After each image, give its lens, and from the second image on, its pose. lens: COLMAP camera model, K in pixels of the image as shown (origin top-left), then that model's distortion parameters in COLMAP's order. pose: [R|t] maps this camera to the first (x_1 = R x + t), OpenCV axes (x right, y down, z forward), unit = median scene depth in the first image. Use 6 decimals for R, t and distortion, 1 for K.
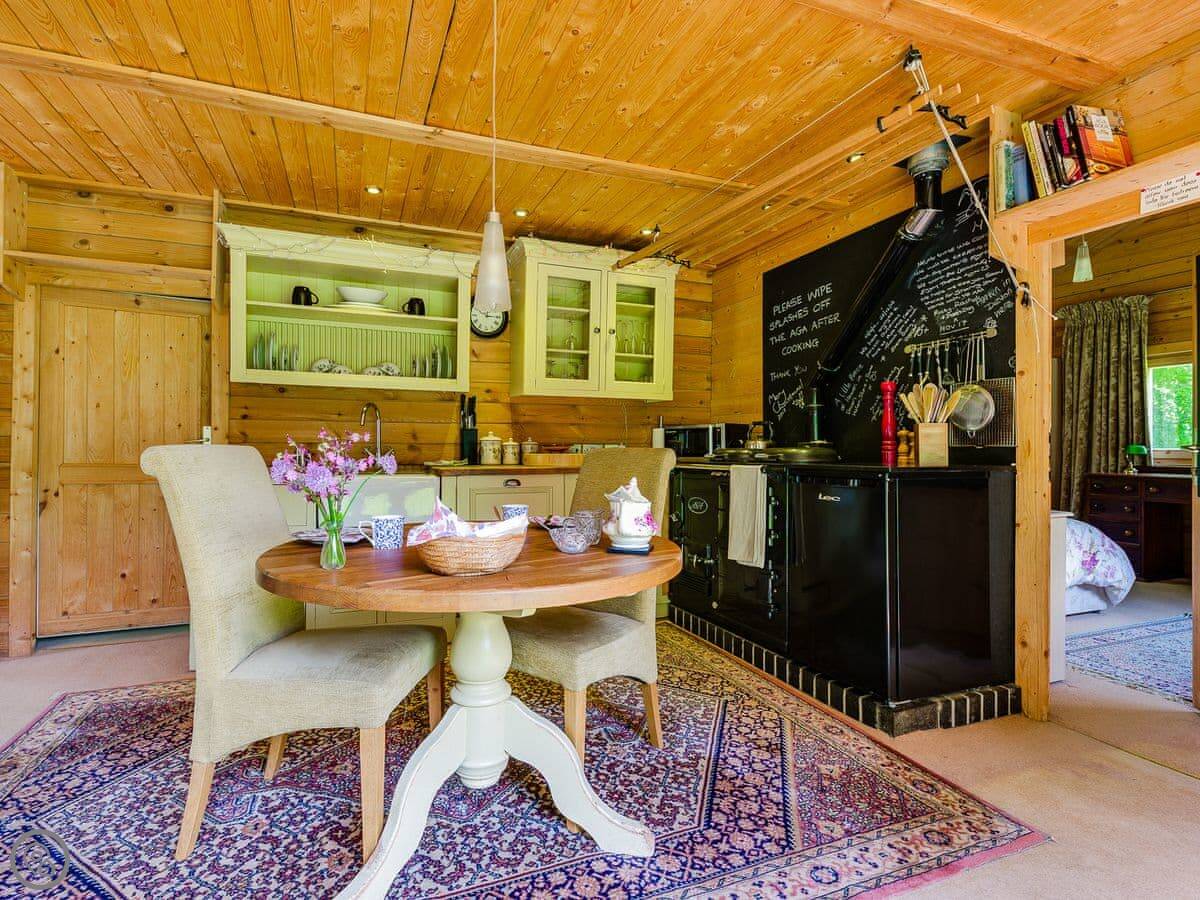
lens RADIAL K [[584.7, 0, 599.3], [0, 584.7, 446.5], [0, 0, 1]] dist [0.003918, 0.000725]
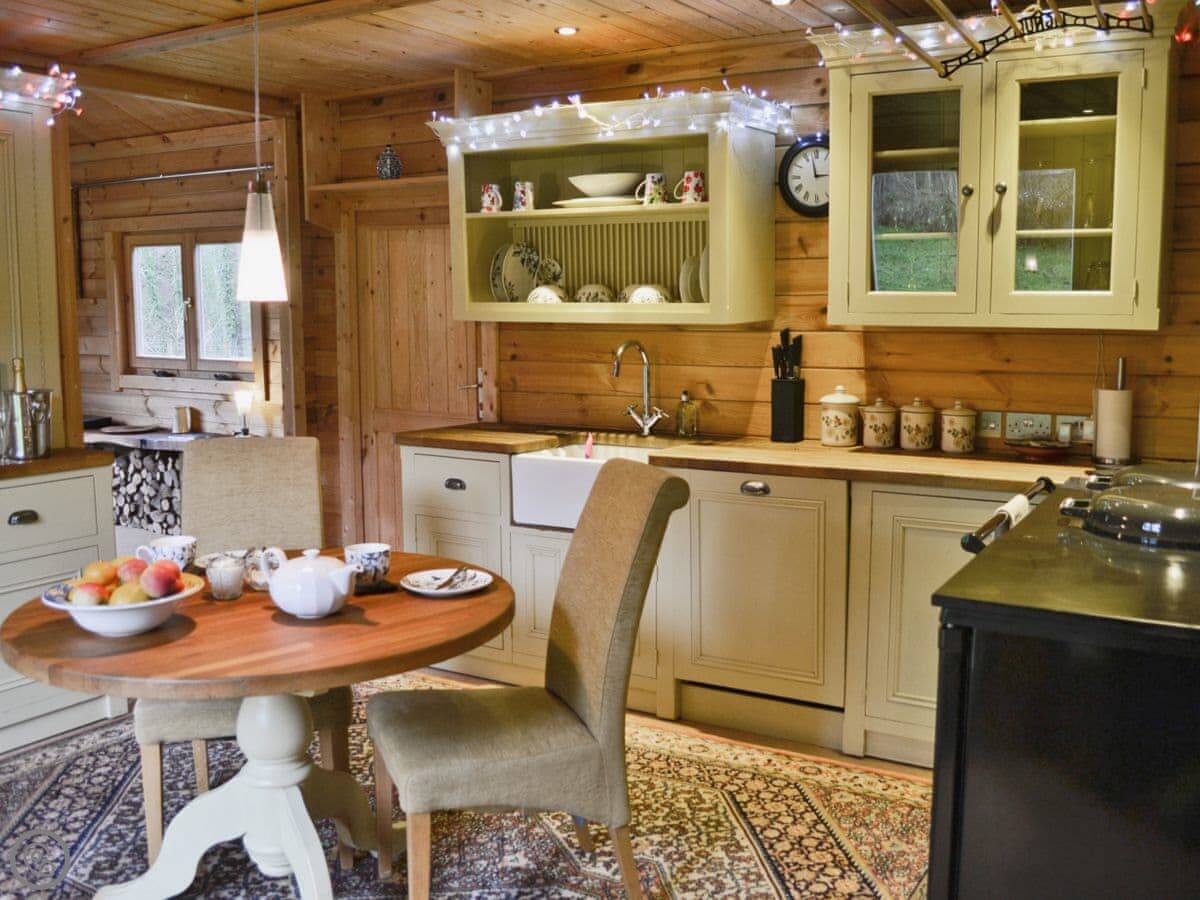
lens RADIAL K [[1207.3, 0, 600.4], [0, 1207.3, 448.9], [0, 0, 1]] dist [-0.037699, 0.000000]
pose [[0.584887, 0.094156, -0.805632, 0.631438], [0.001378, 0.993123, 0.117069, -0.100442], [0.811114, -0.069582, 0.580735, 0.157024]]
